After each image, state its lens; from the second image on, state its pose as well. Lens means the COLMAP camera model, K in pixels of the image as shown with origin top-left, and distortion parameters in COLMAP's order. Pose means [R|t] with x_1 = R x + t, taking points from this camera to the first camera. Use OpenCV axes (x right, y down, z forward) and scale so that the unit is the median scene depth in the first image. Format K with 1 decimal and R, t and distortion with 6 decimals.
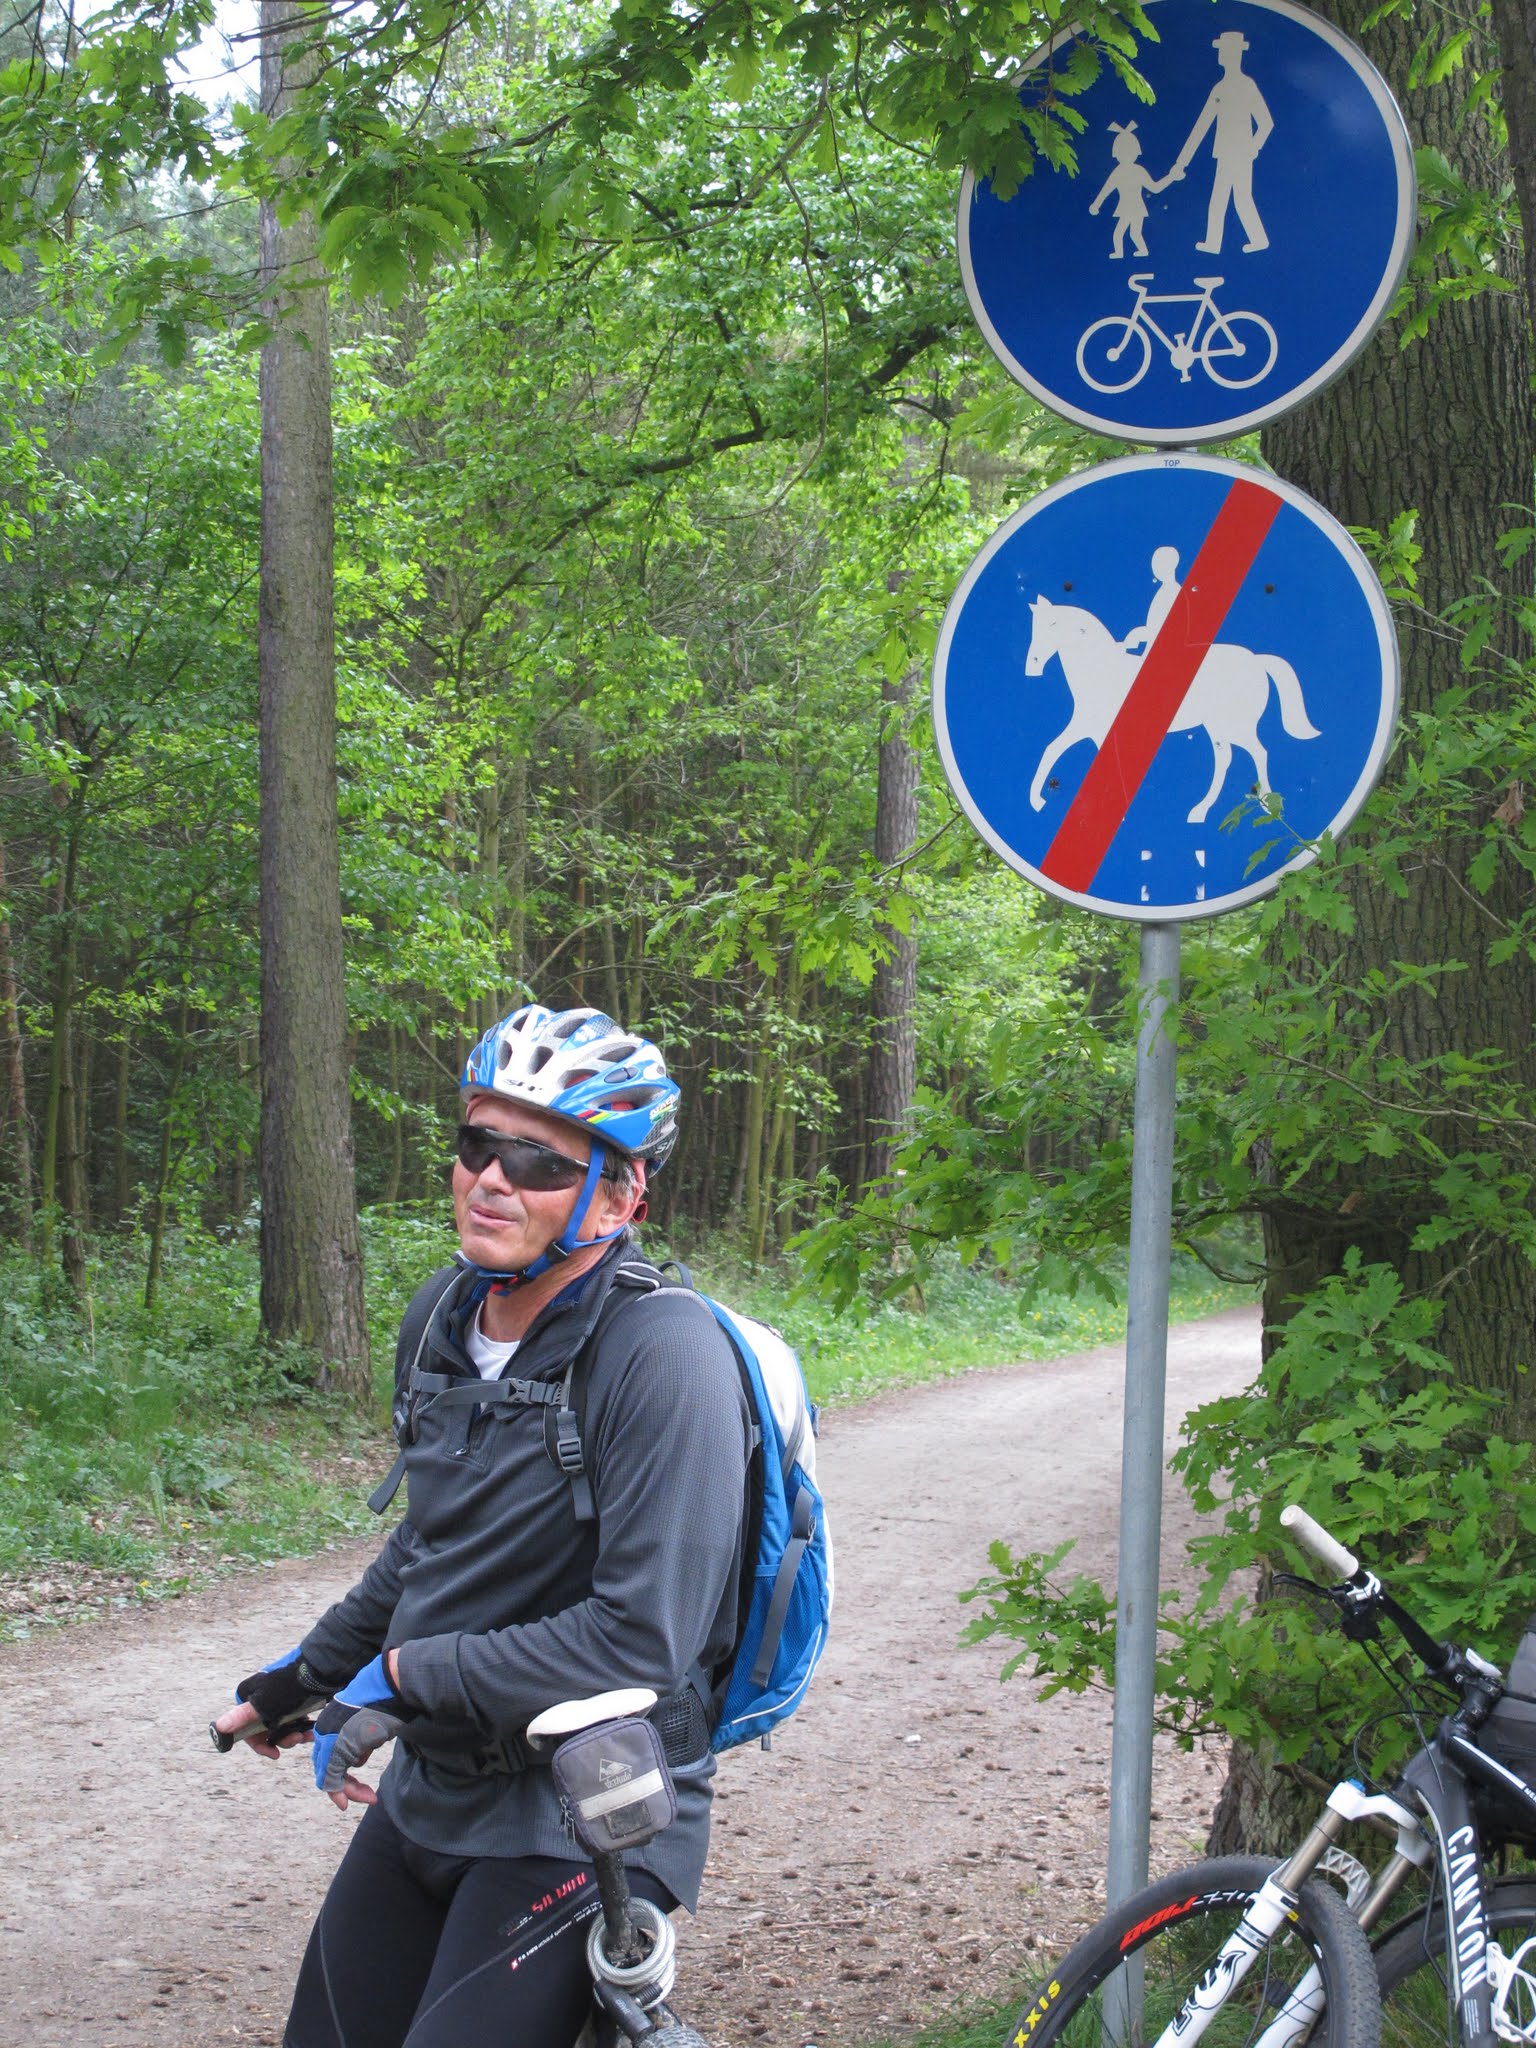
lens RADIAL K [[4382.2, 0, 768.0], [0, 4382.2, 1024.0], [0, 0, 1]] dist [-0.061820, -0.079410]
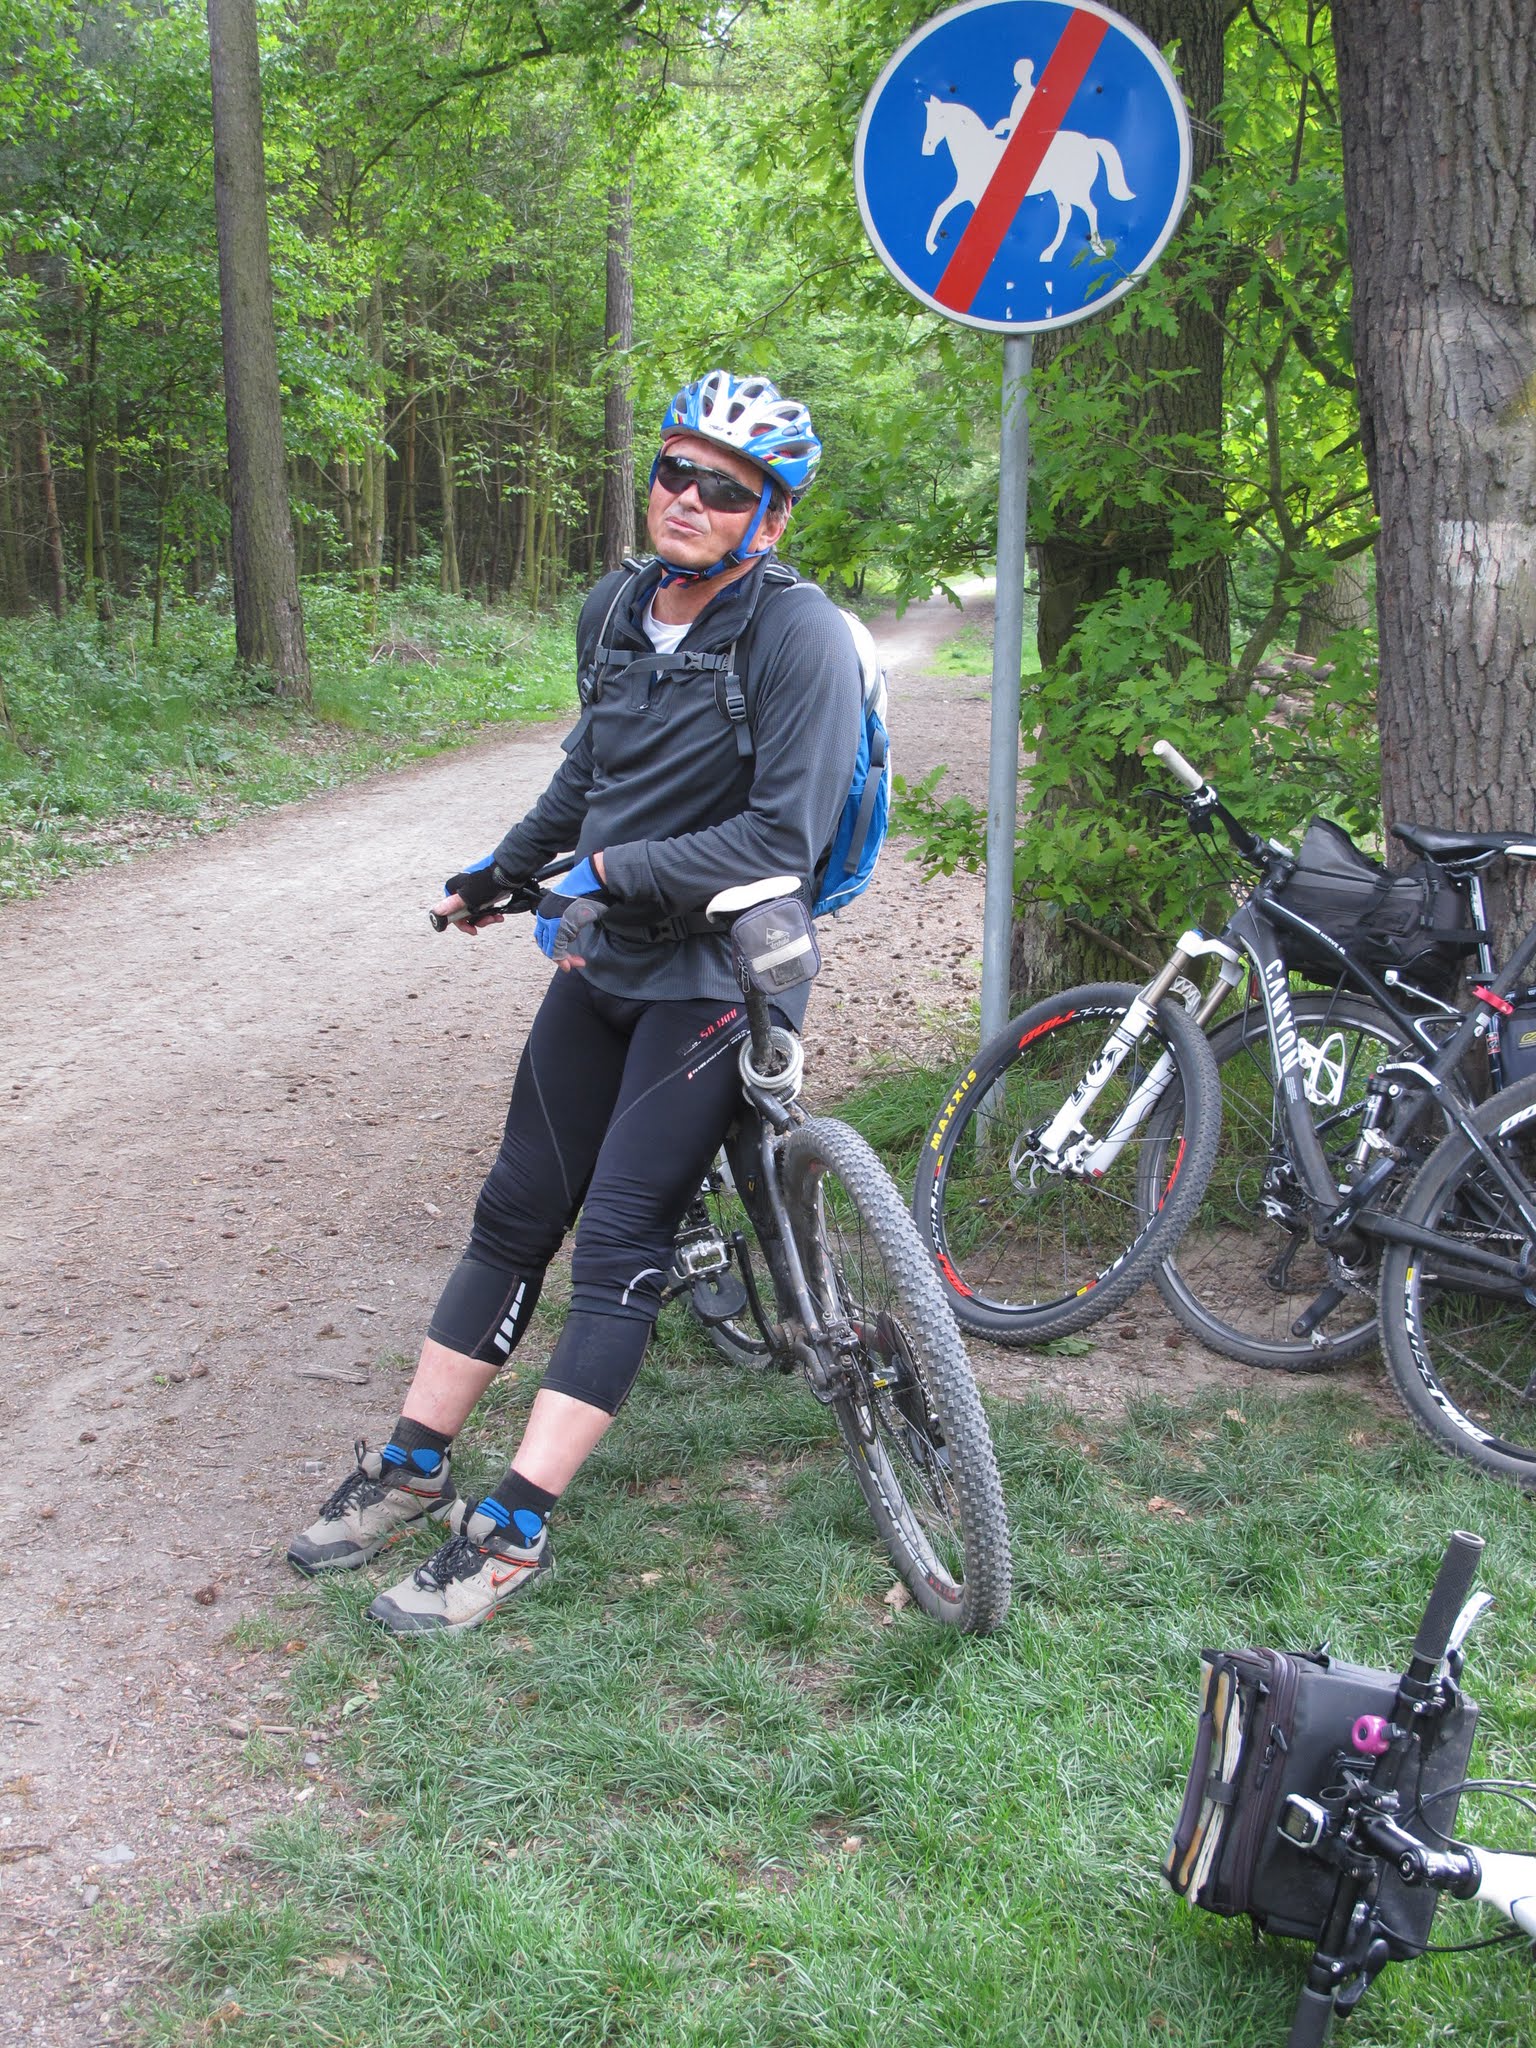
lens RADIAL K [[2743.8, 0, 768.0], [0, 2743.8, 1024.0], [0, 0, 1]] dist [-0.026458, -0.212773]
pose [[0.995936, -0.029141, 0.085220, -0.073380], [0.011326, 0.979220, 0.202484, 0.015189], [-0.089349, -0.200696, 0.975571, 0.101025]]
